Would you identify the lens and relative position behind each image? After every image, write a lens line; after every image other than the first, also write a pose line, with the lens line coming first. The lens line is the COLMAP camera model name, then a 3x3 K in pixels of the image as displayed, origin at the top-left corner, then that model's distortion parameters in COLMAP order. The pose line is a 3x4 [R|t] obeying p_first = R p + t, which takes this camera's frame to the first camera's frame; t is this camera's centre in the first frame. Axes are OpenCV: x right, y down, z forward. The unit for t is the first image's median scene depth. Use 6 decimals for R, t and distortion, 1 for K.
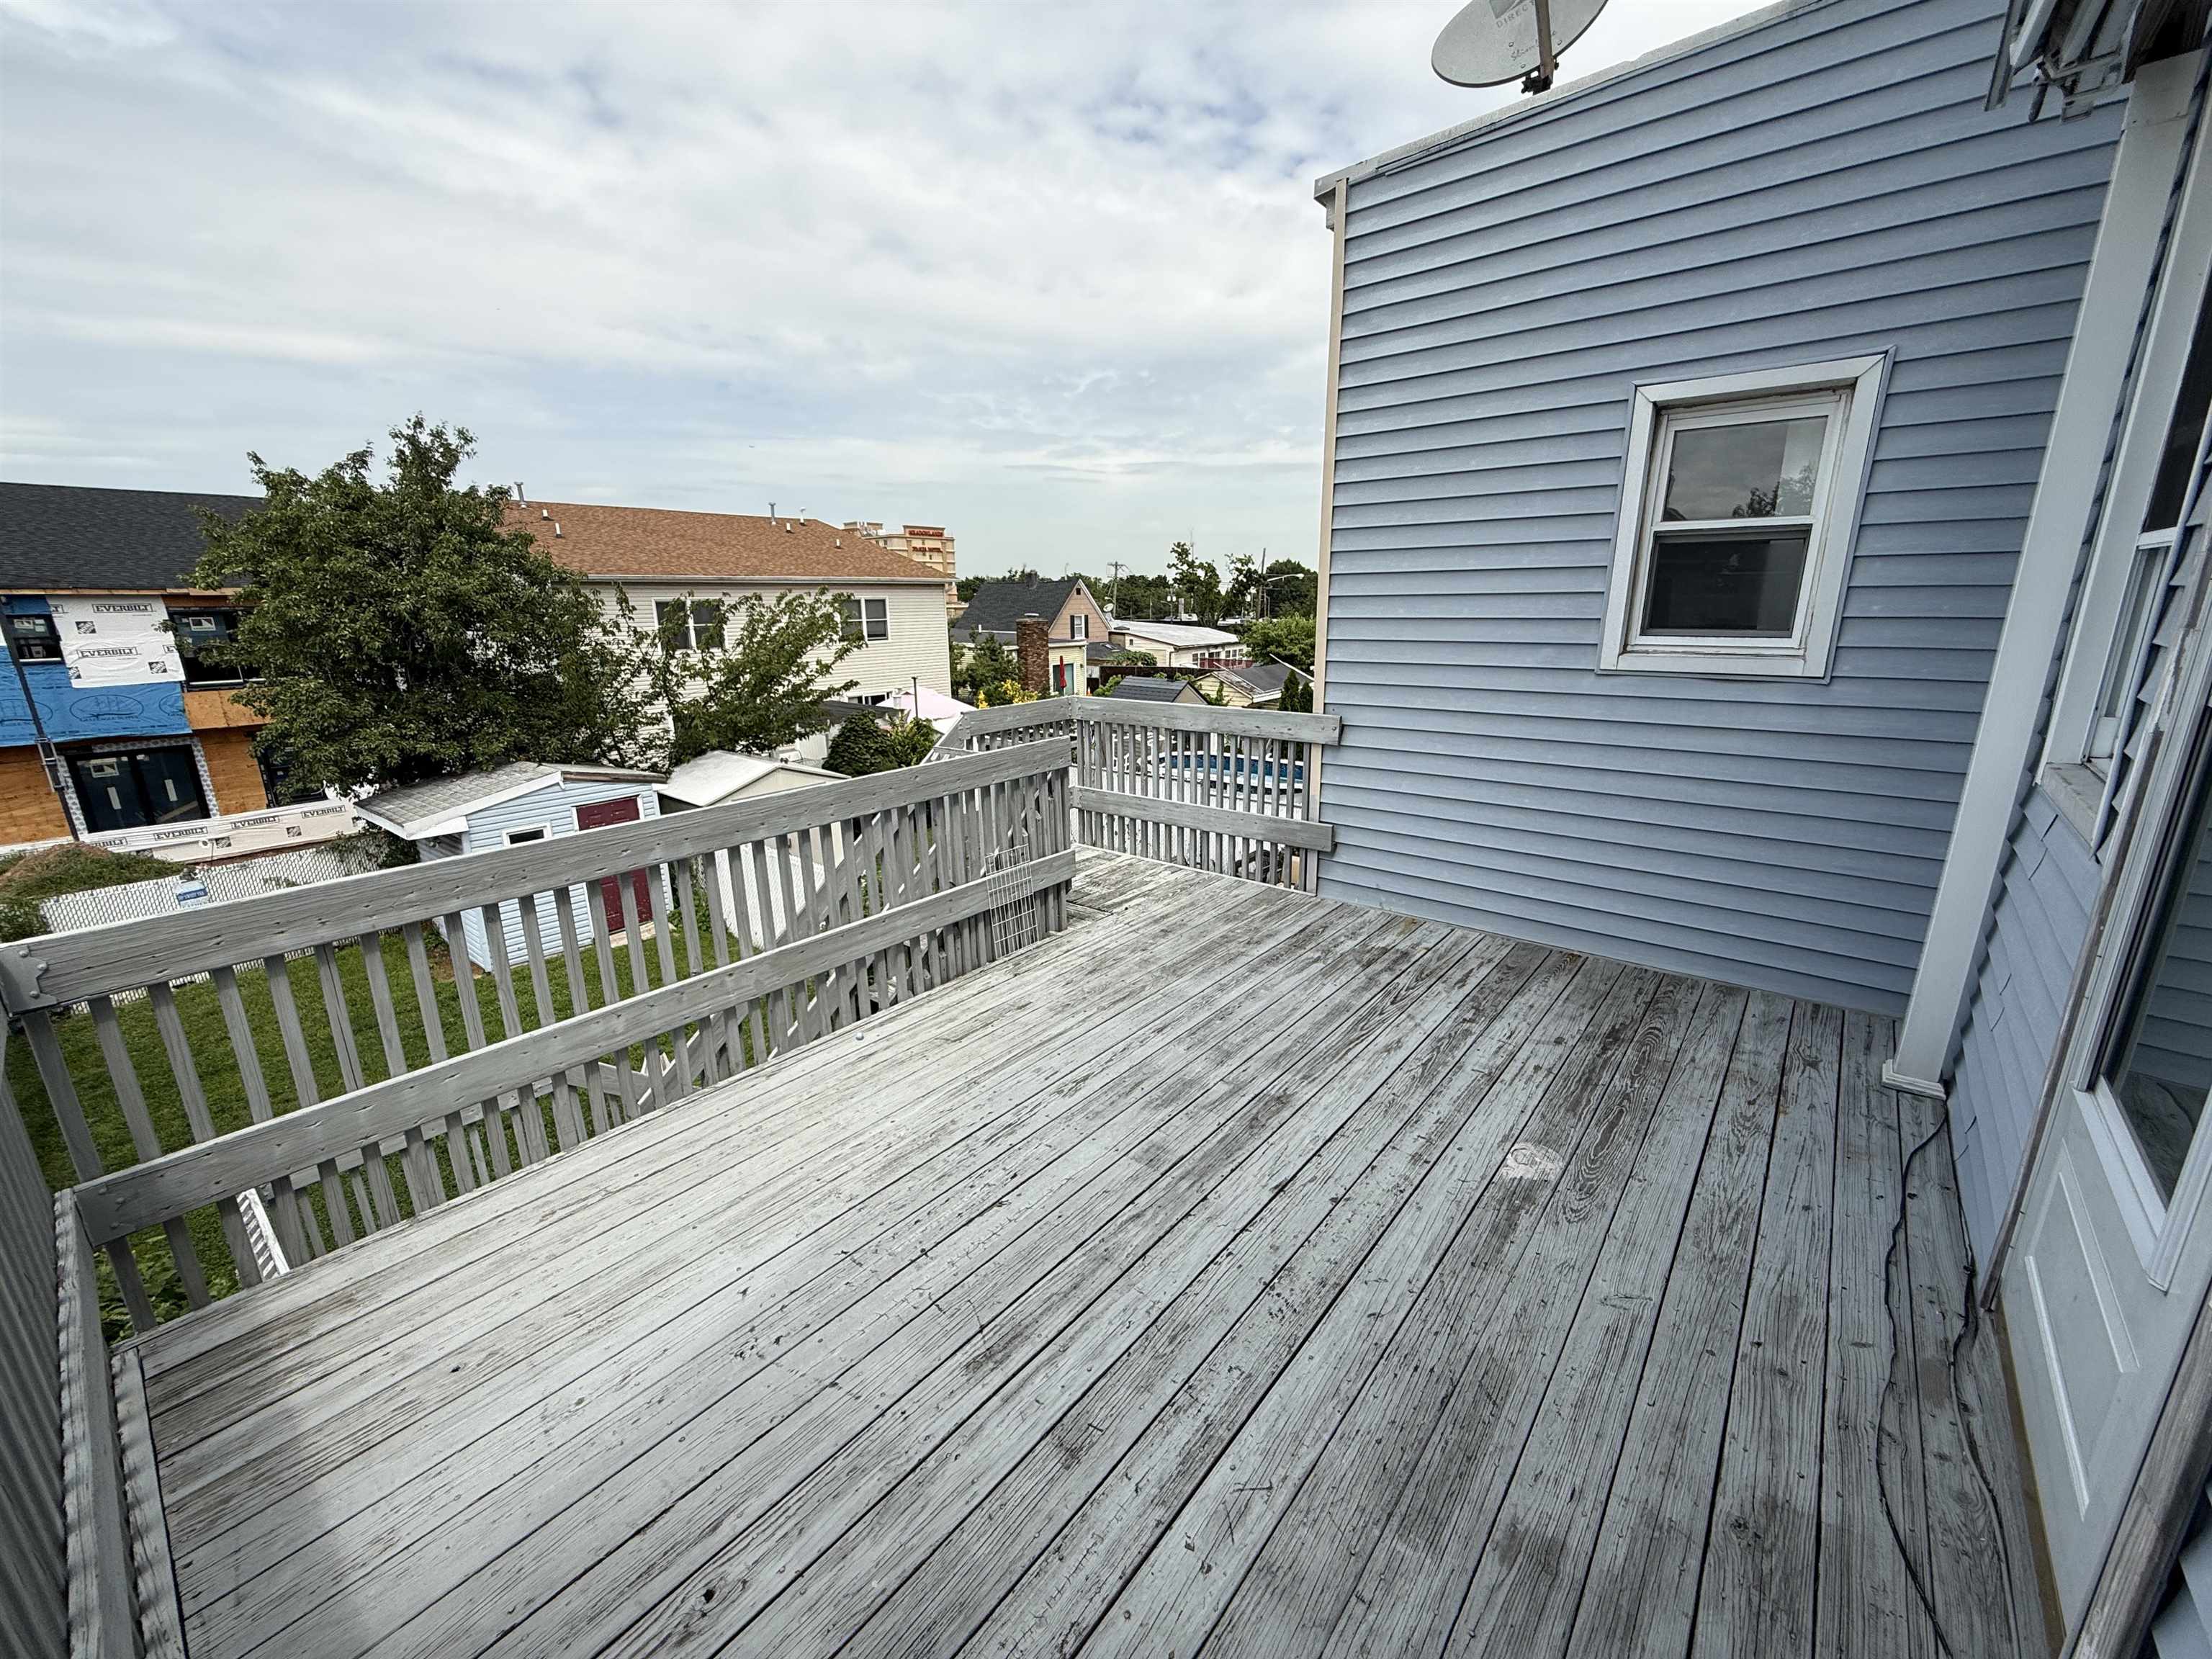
lens RADIAL K [[881.9, 0, 1116.0], [0, 881.9, 838.0], [0, 0, 1]] dist [0.003704, 0.000772]
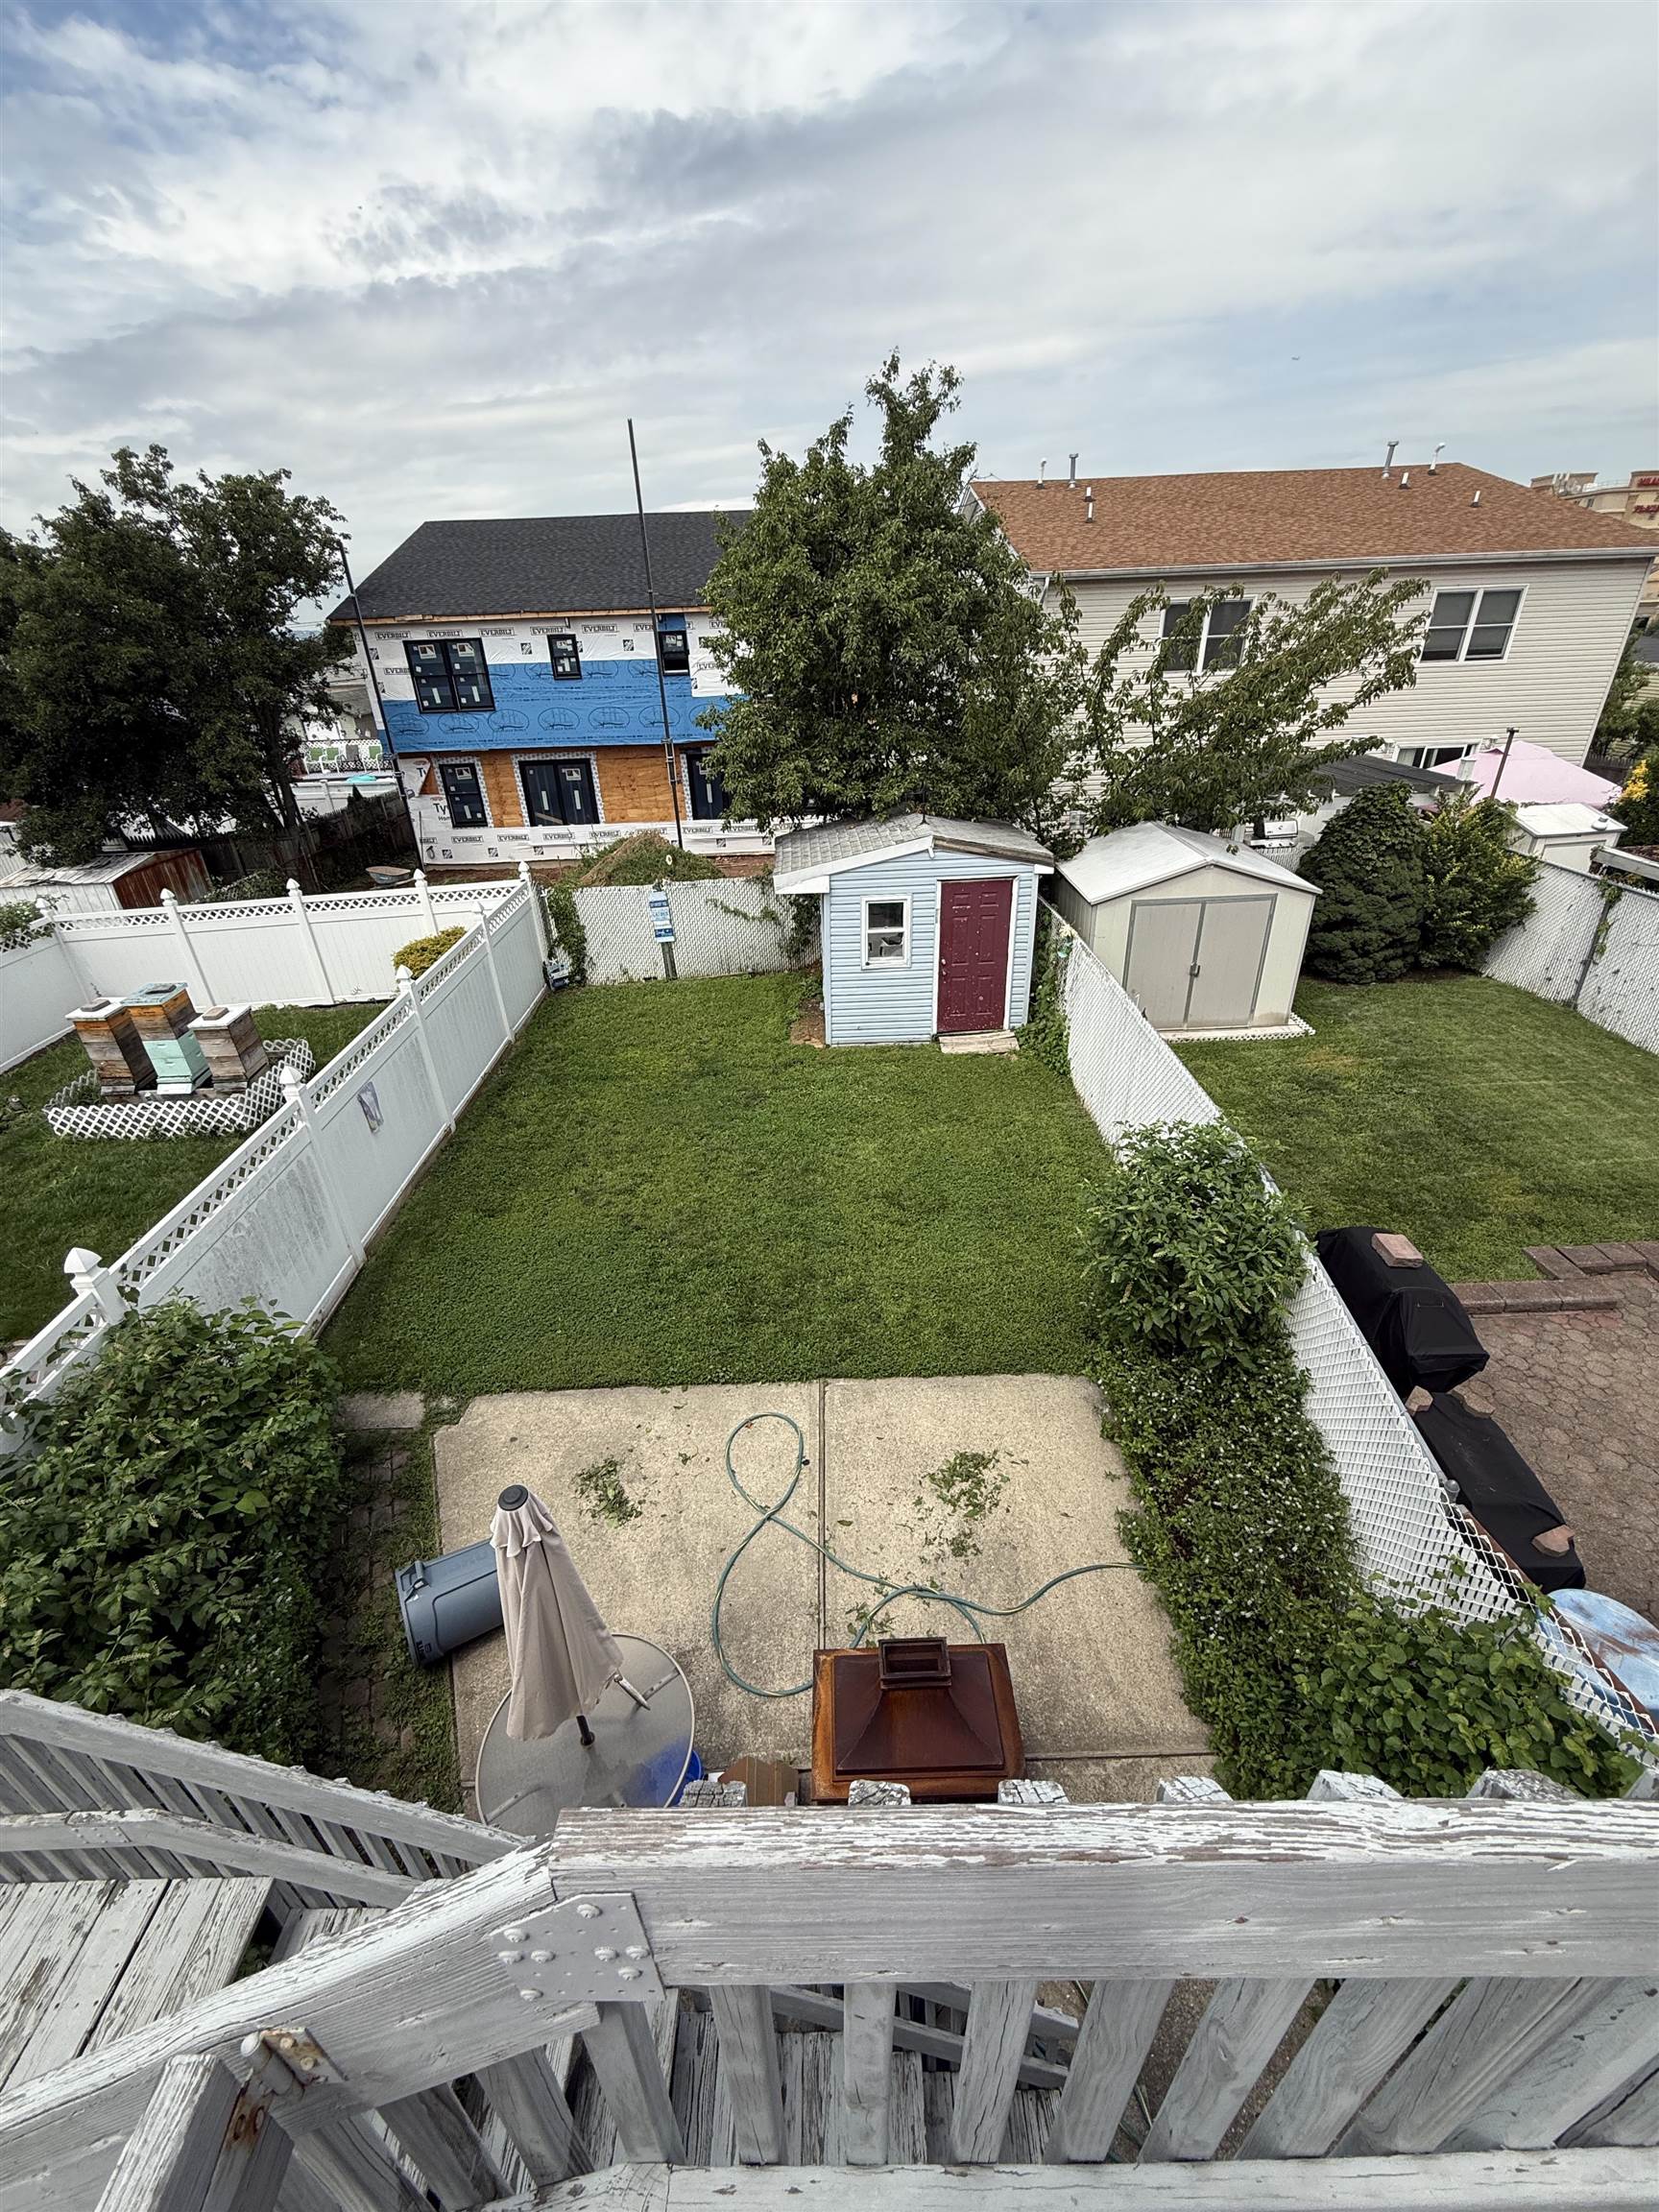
lens RADIAL K [[881.9, 0, 838.2], [0, 881.9, 1100.6], [0, 0, 1]] dist [0.003704, 0.000772]
pose [[0.645107, 0.355377, -0.676420, -0.032954], [-0.175733, 0.930534, 0.321286, -0.083627], [0.743609, -0.088394, 0.662745, 0.320169]]
